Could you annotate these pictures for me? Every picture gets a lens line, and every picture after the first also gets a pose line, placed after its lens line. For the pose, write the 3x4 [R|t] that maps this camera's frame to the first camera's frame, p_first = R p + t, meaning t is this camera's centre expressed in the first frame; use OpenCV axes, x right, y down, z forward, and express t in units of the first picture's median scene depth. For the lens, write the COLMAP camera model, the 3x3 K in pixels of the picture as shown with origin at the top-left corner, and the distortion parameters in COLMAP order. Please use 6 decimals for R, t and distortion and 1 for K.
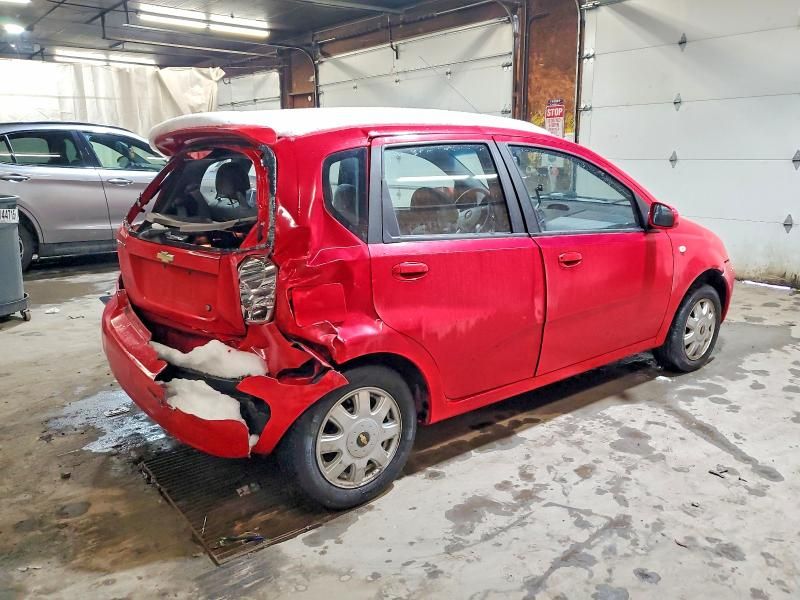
lens RADIAL K [[626.4, 0, 403.8], [0, 626.4, 302.6], [0, 0, 1]] dist [0.028122, 0.010425]
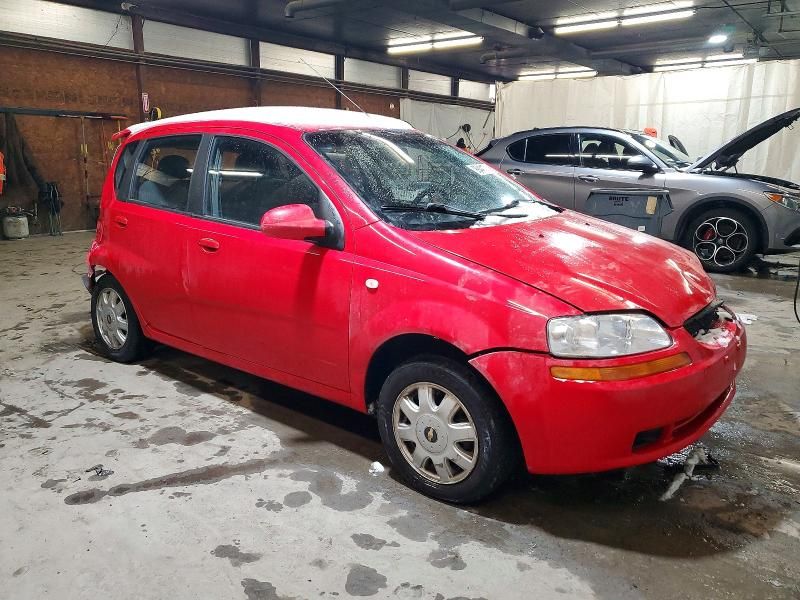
lens RADIAL K [[626.4, 0, 403.2], [0, 626.4, 297.6], [0, 0, 1]] dist [0.028122, 0.010425]
pose [[0.204830, 0.215393, -0.954804, 1.179464], [-0.230931, 0.958583, 0.166705, -0.205384], [0.951166, 0.186347, 0.246087, 0.934489]]
